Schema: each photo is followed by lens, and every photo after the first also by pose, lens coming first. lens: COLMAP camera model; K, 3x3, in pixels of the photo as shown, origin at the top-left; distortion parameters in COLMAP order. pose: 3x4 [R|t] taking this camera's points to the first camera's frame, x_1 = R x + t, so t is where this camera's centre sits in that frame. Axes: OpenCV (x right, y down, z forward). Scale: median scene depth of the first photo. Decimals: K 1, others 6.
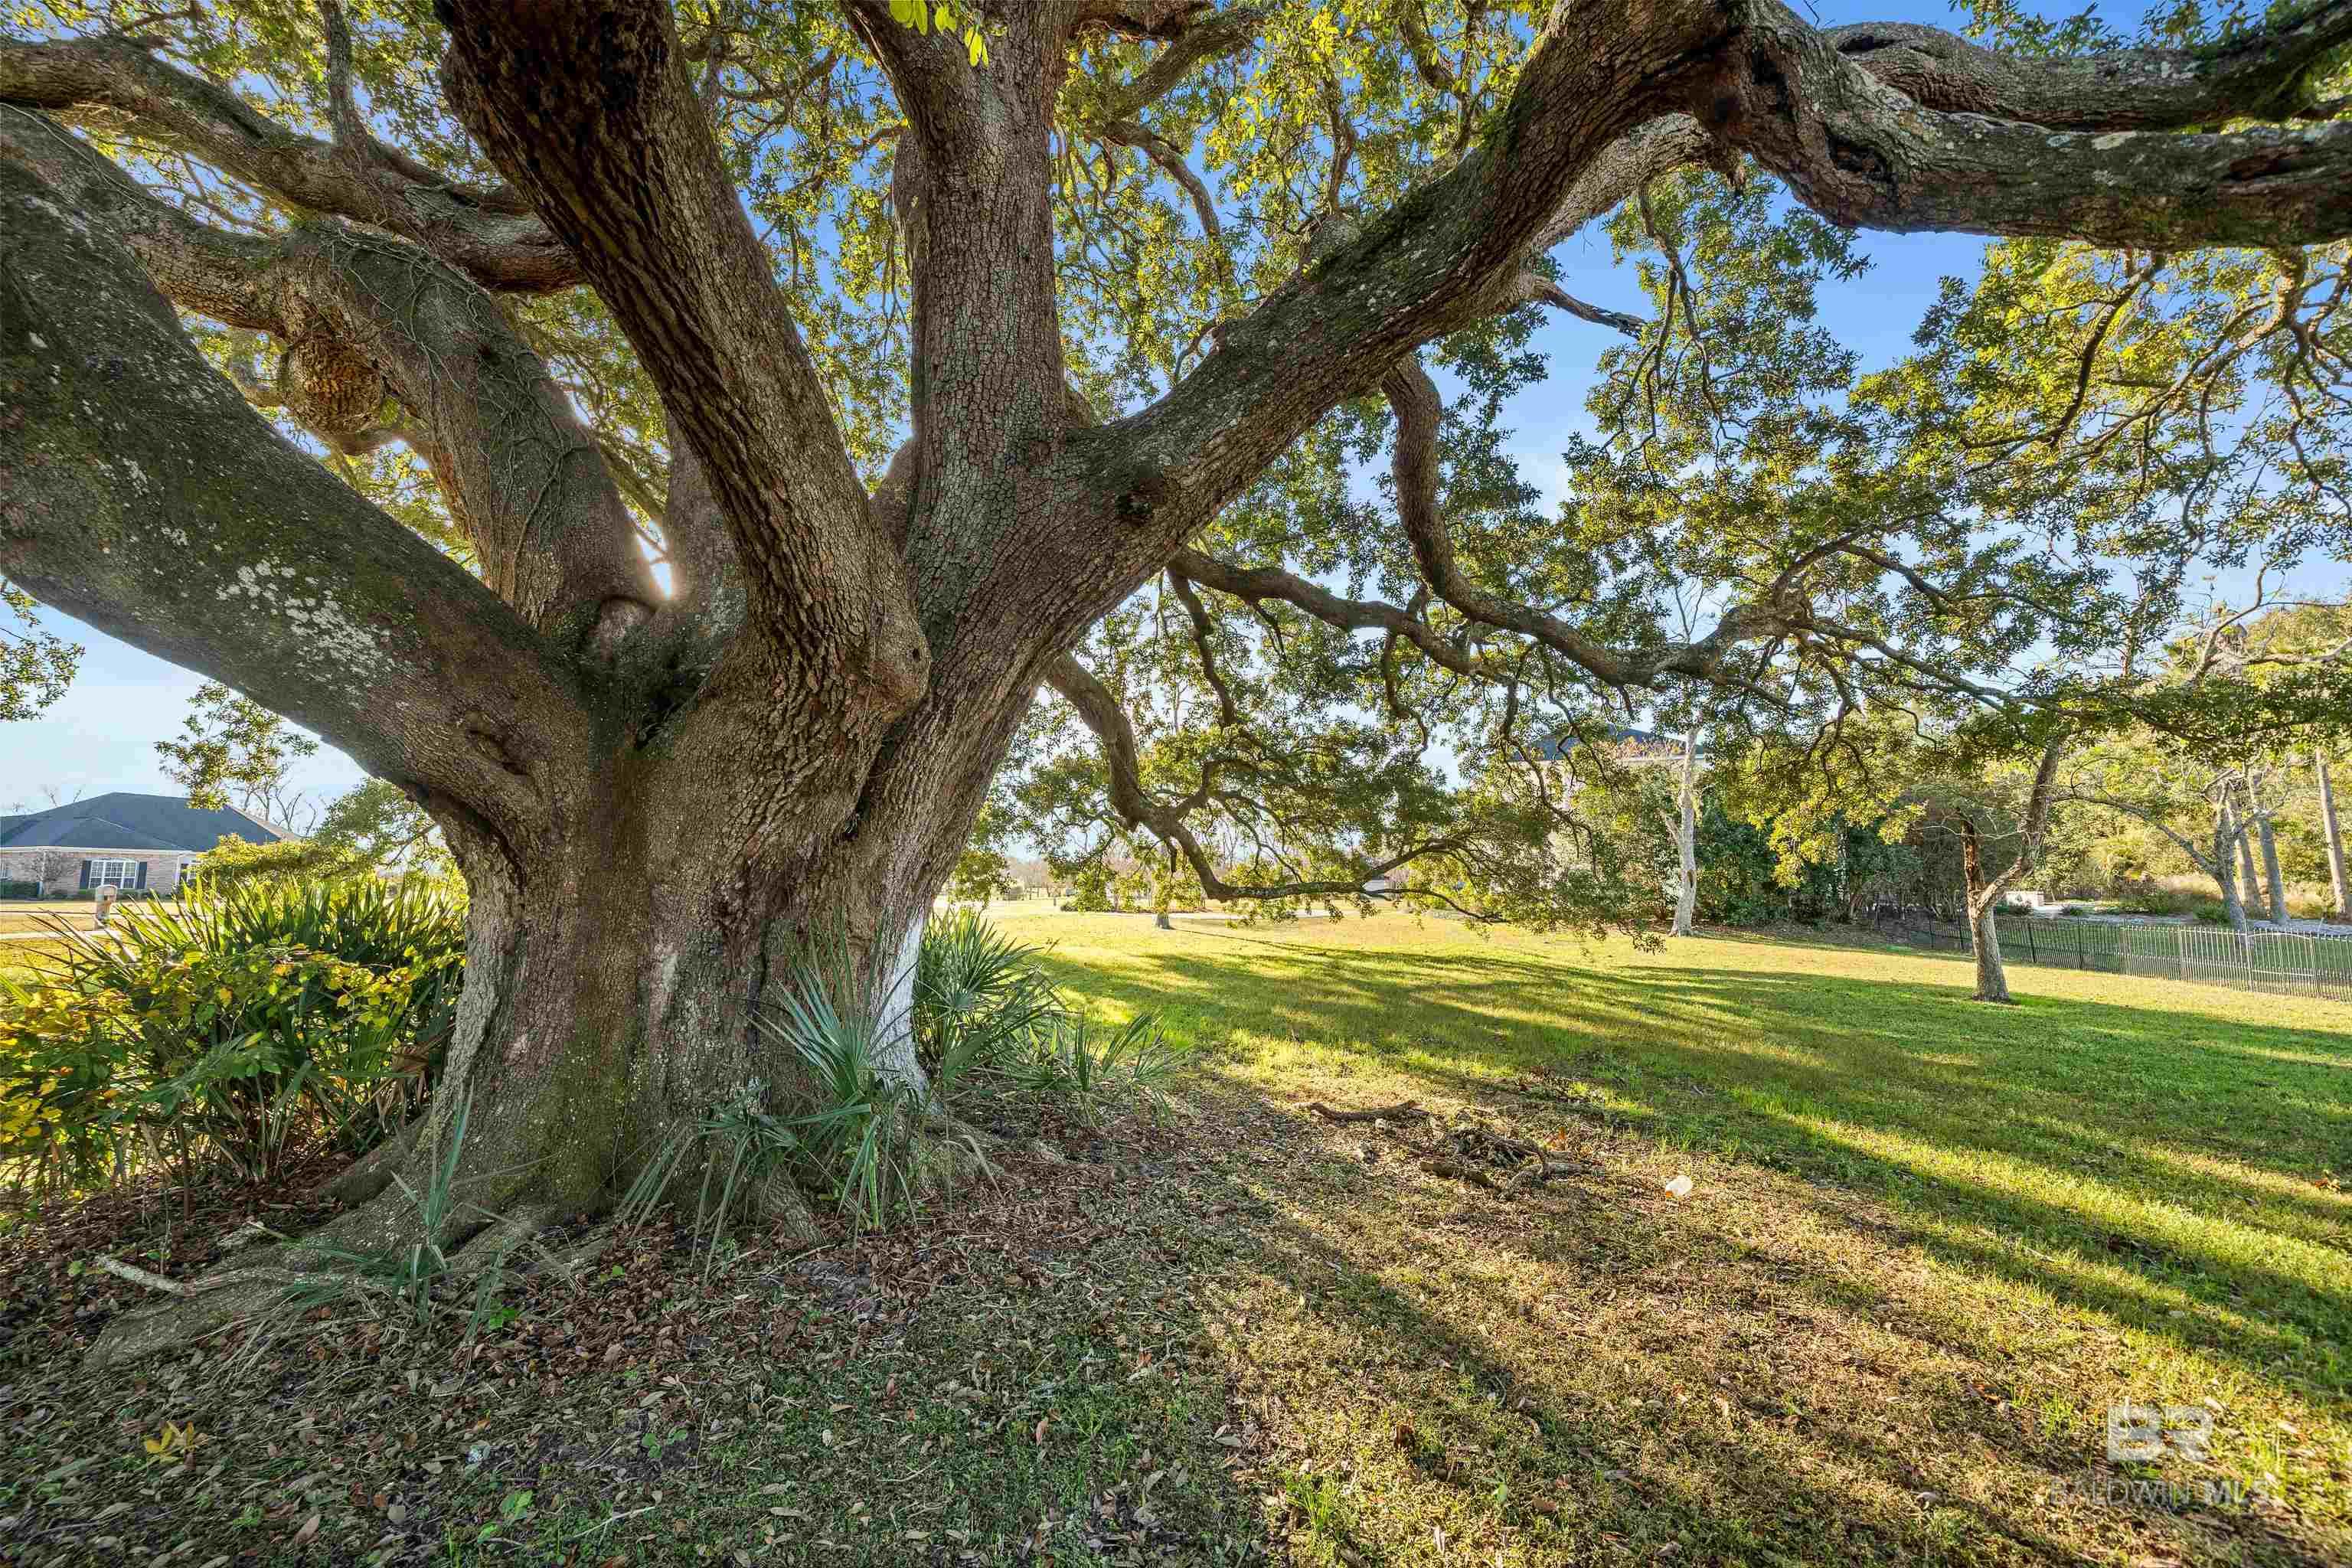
lens RADIAL K [[875.3, 0, 1175.9], [0, 875.3, 790.0], [0, 0, 1]] dist [-0.000865, 0.000055]
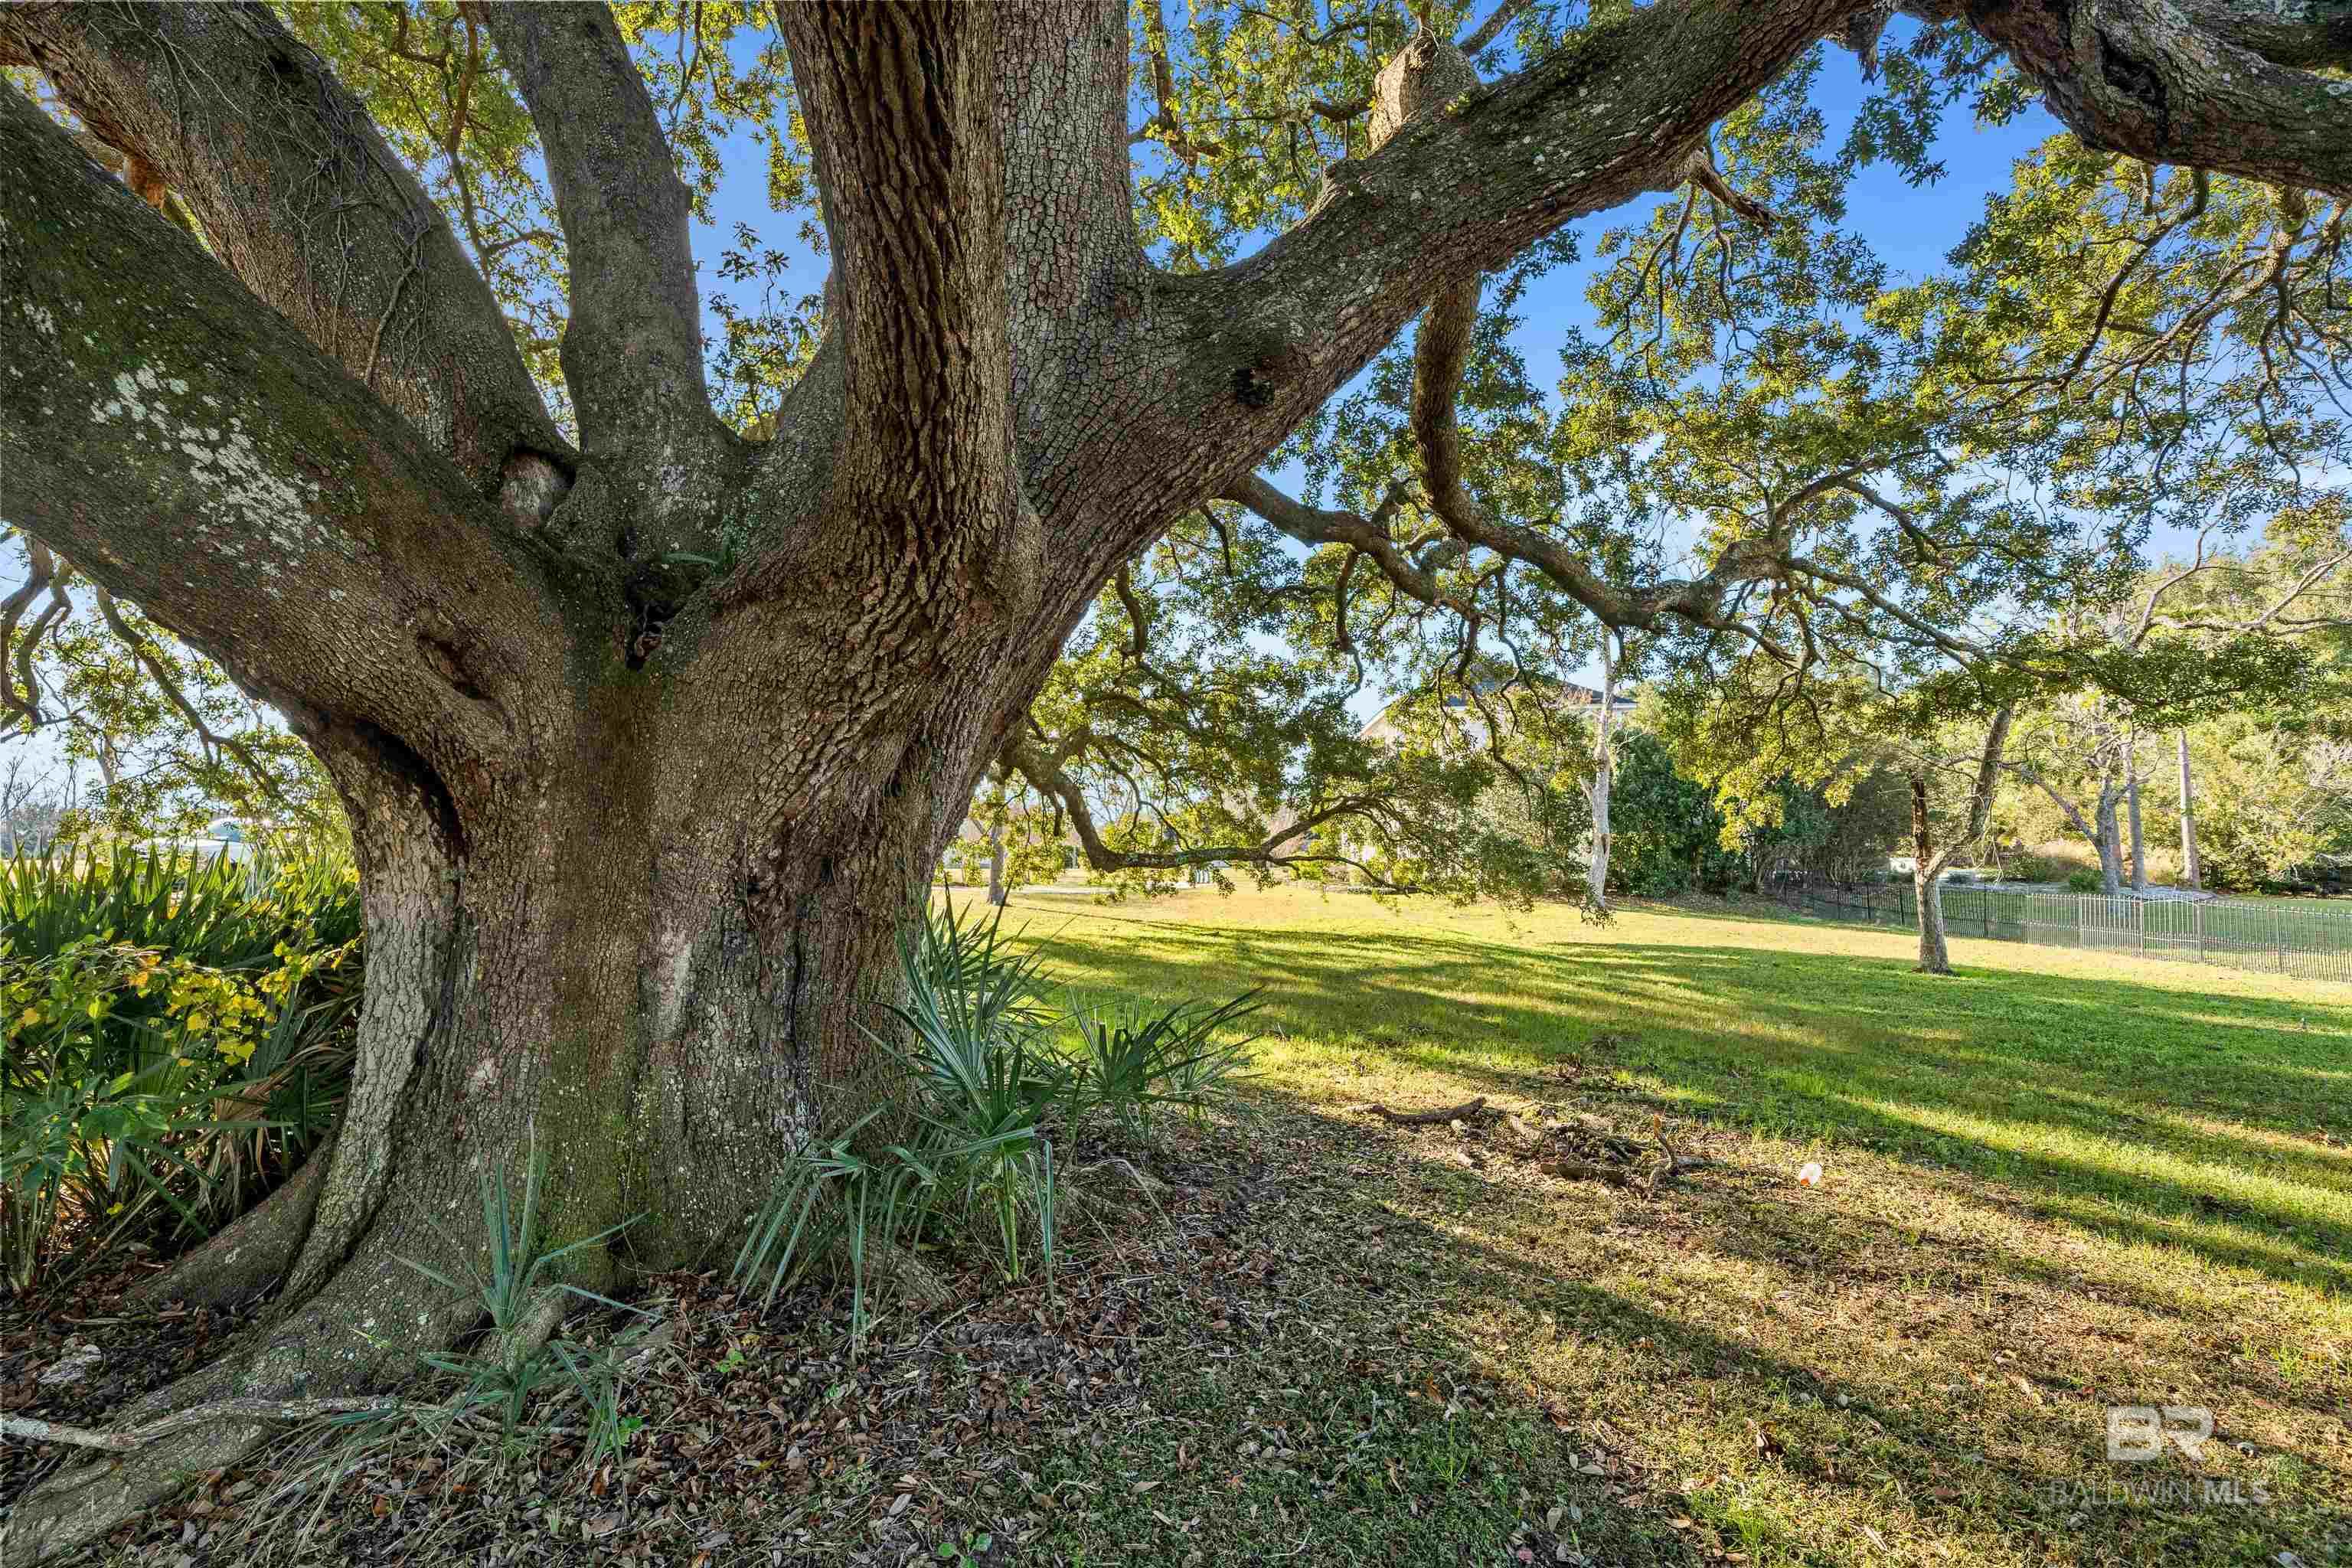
lens RADIAL K [[1092.4, 0, 1174.2], [0, 1092.4, 788.8], [0, 0, 1]] dist [0.009501, -0.001777]
pose [[0.979991, 0.011099, 0.198731, -0.186664], [-0.021257, 0.998570, 0.049050, -0.000216], [-0.197902, -0.052293, 0.978826, 0.006228]]
